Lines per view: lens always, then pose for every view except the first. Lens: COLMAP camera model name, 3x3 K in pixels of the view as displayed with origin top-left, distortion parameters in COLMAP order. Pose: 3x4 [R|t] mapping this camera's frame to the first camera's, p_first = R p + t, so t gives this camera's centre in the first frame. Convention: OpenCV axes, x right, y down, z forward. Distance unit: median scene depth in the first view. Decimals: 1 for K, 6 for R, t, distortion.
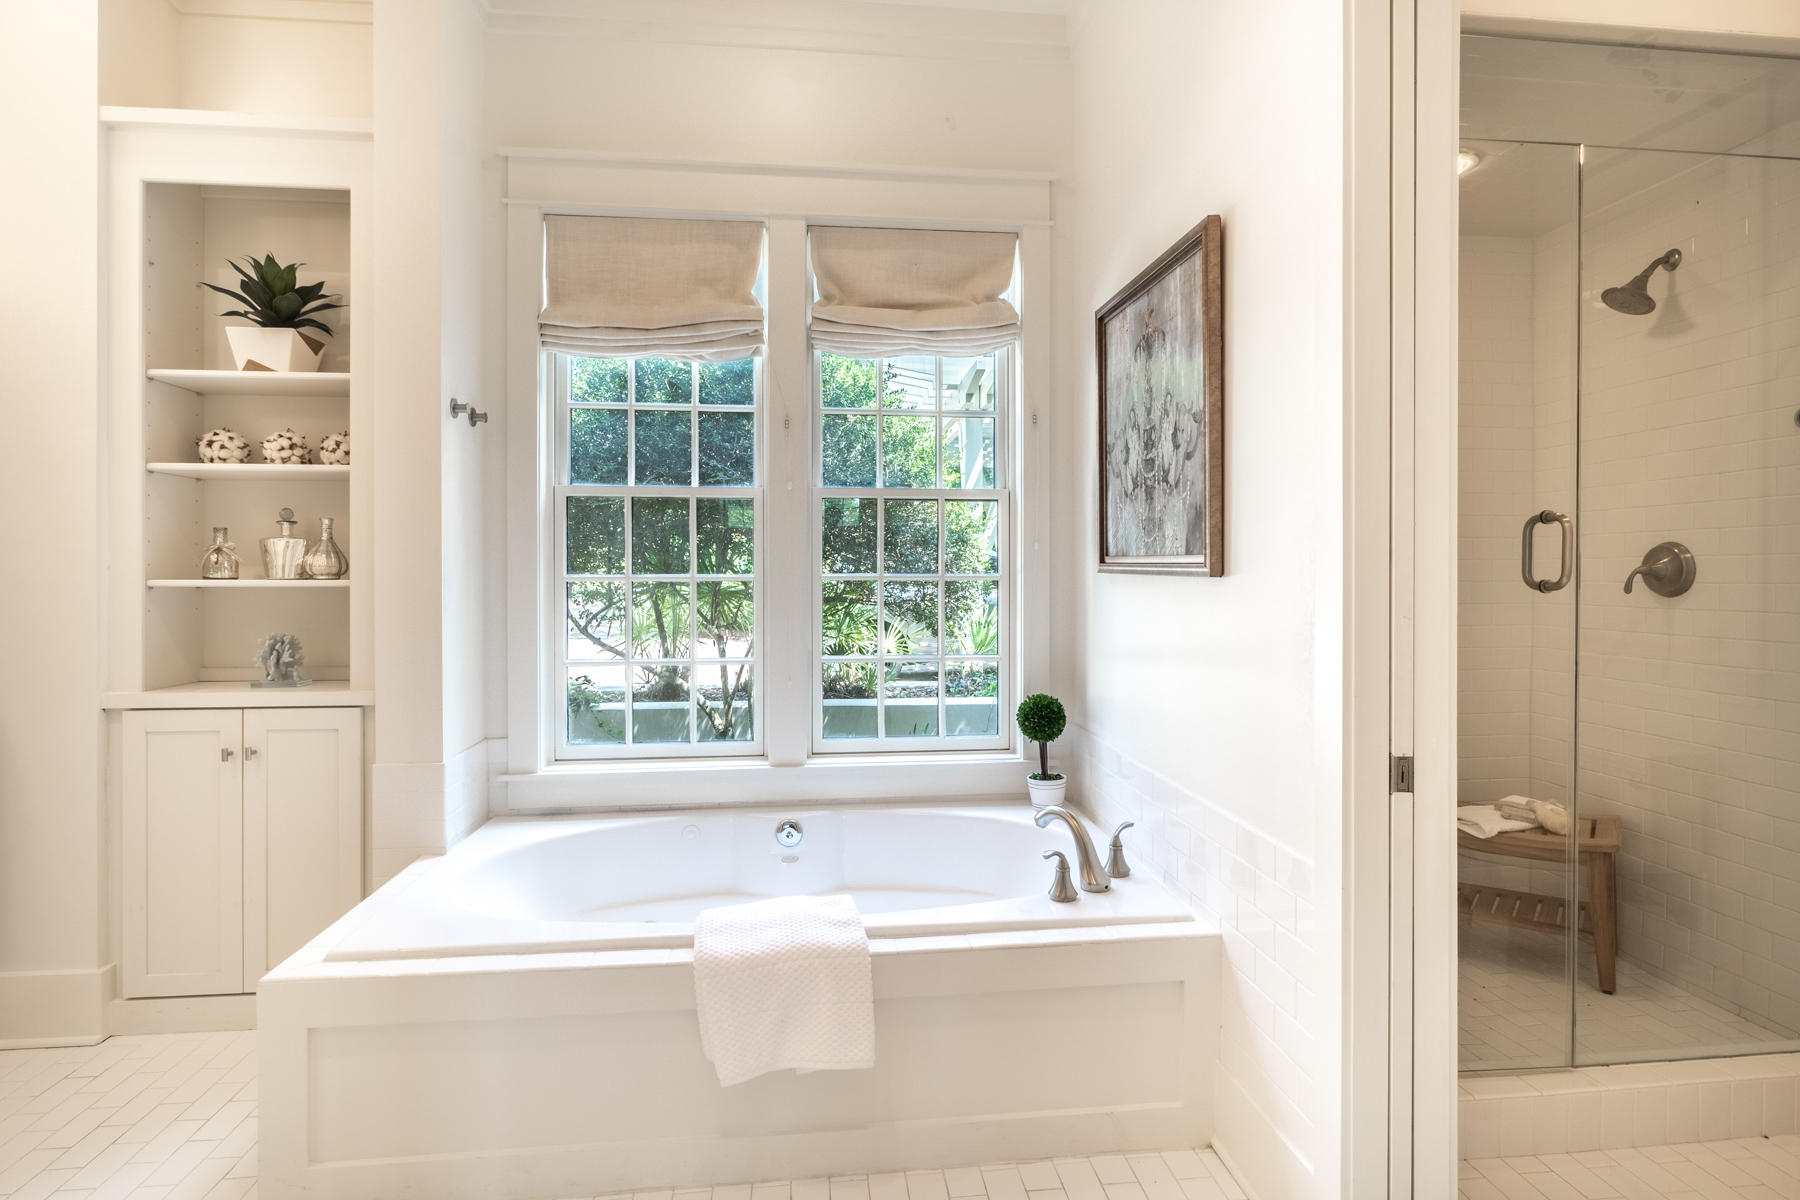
lens RADIAL K [[1011.5, 0, 903.8], [0, 1011.5, 571.6], [0, 0, 1]] dist [0.000639, 0.000281]
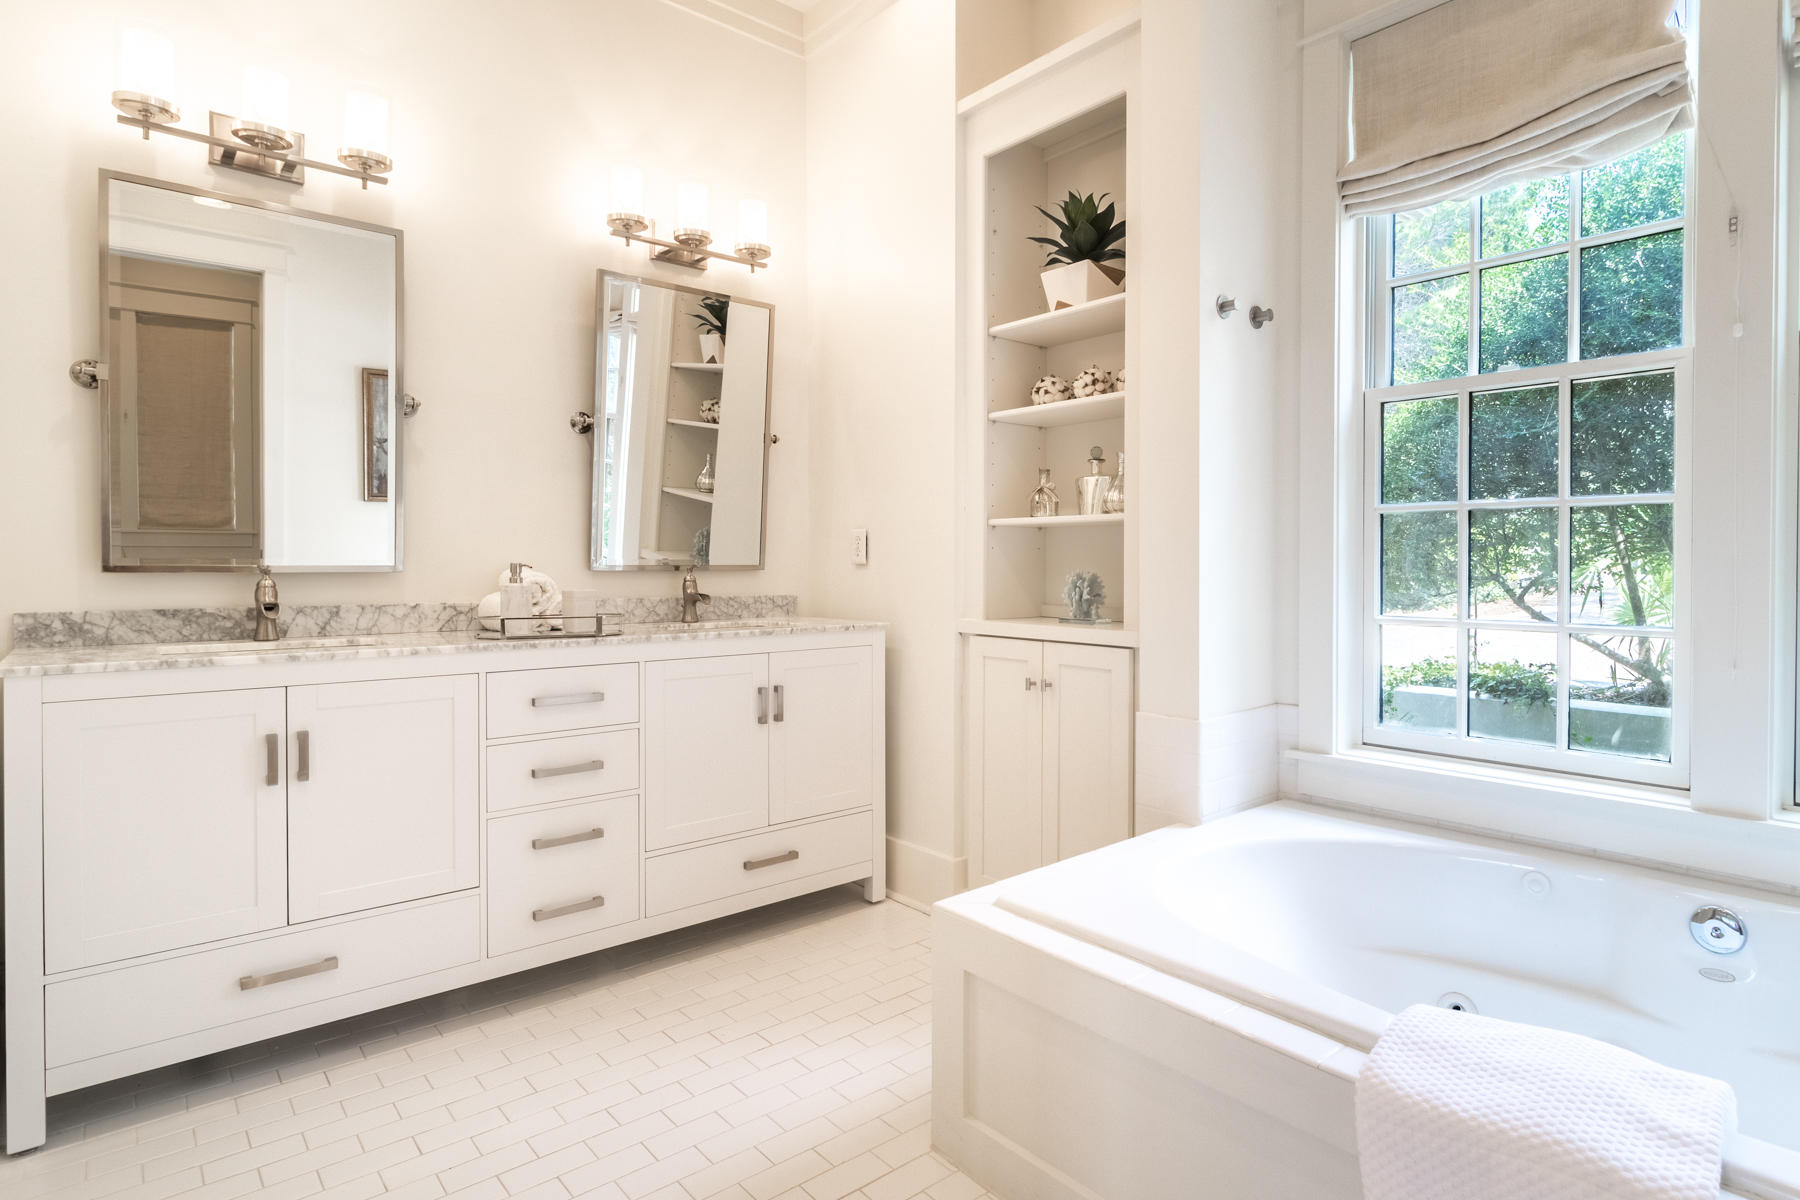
lens RADIAL K [[988.2, 0, 904.1], [0, 988.2, 569.0], [0, 0, 1]] dist [0.000545, 0.000847]
pose [[0.568530, 0.012764, -0.822564, 0.085773], [-0.004935, 0.999915, 0.012105, 0.048452], [0.822648, -0.002822, 0.568544, 0.299789]]
